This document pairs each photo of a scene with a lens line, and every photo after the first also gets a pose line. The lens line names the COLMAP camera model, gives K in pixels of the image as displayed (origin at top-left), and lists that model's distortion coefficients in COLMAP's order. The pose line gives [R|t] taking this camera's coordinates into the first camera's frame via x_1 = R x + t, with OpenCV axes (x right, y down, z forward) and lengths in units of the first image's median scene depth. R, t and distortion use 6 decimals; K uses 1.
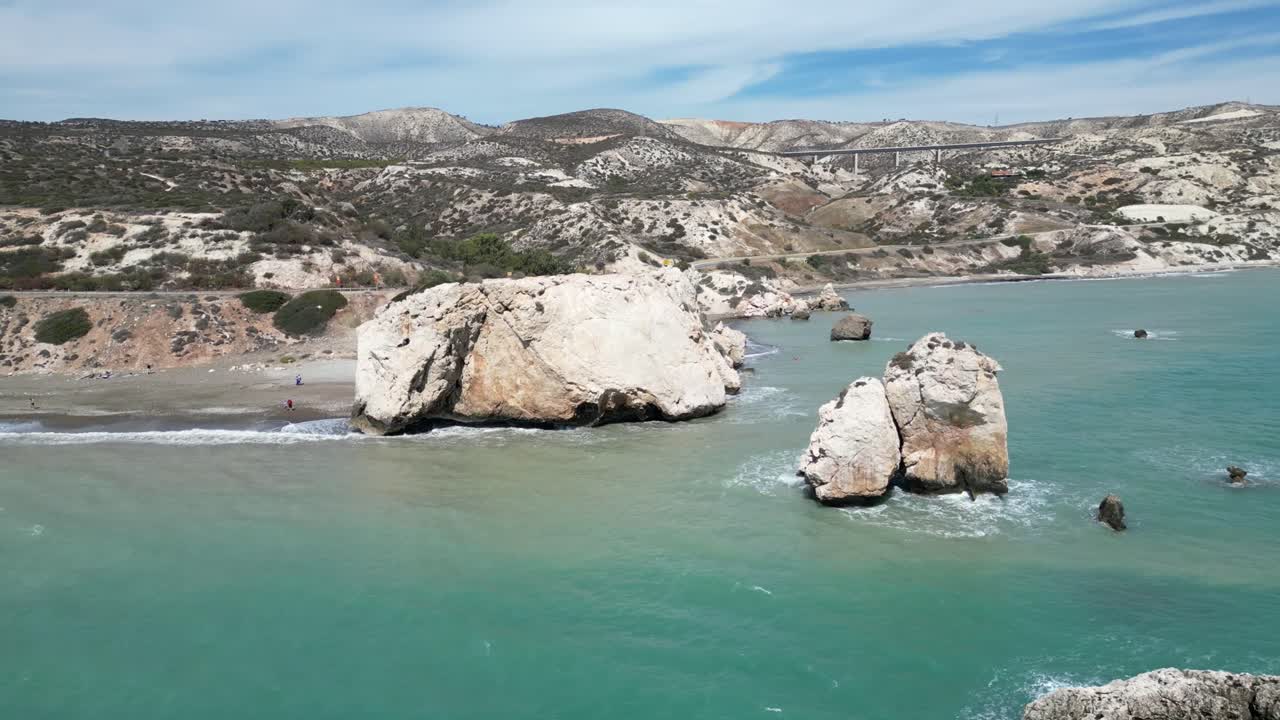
lens RADIAL K [[1514.1, 0, 639.6], [0, 1514.1, 360.7], [0, 0, 1]] dist [0.020881, 0.000000]
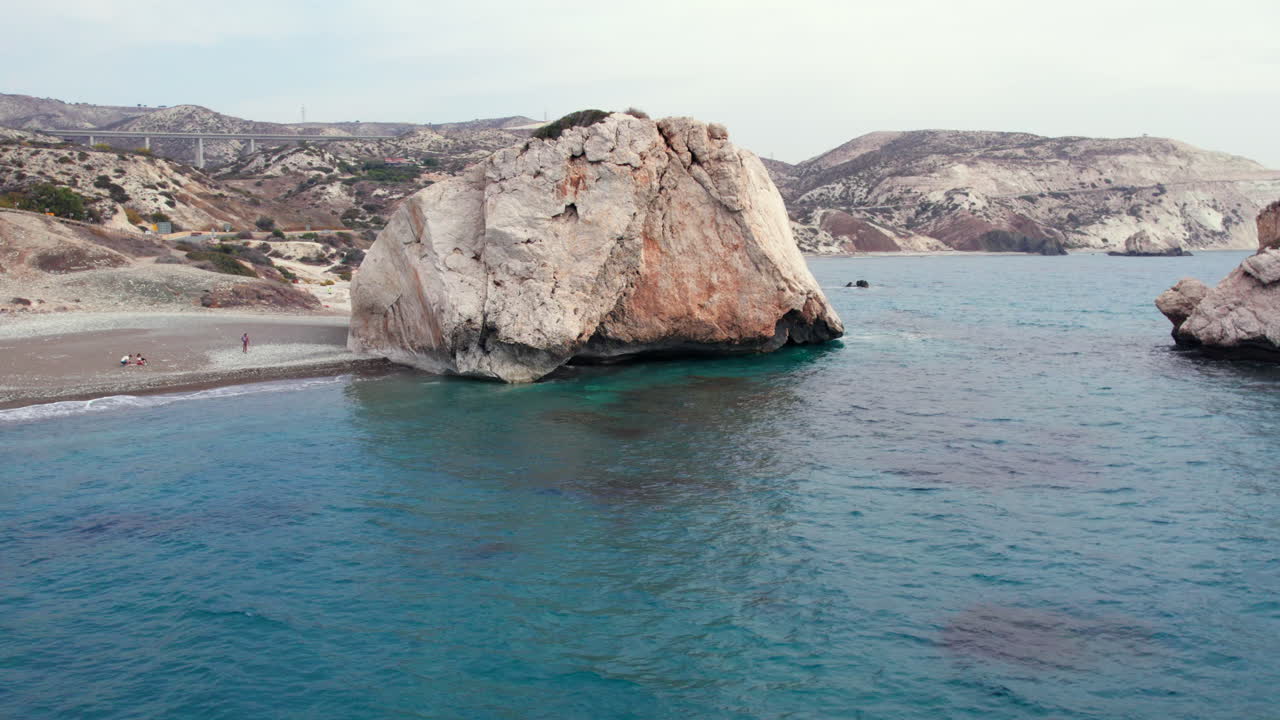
lens RADIAL K [[1514.1, 0, 639.7], [0, 1514.1, 359.4], [0, 0, 1]] dist [0.020881, 0.000000]
pose [[0.601865, -0.019918, 0.798350, -0.461405], [0.103041, 0.993269, -0.052900, 0.059025], [-0.791923, 0.114101, 0.599866, 0.505713]]
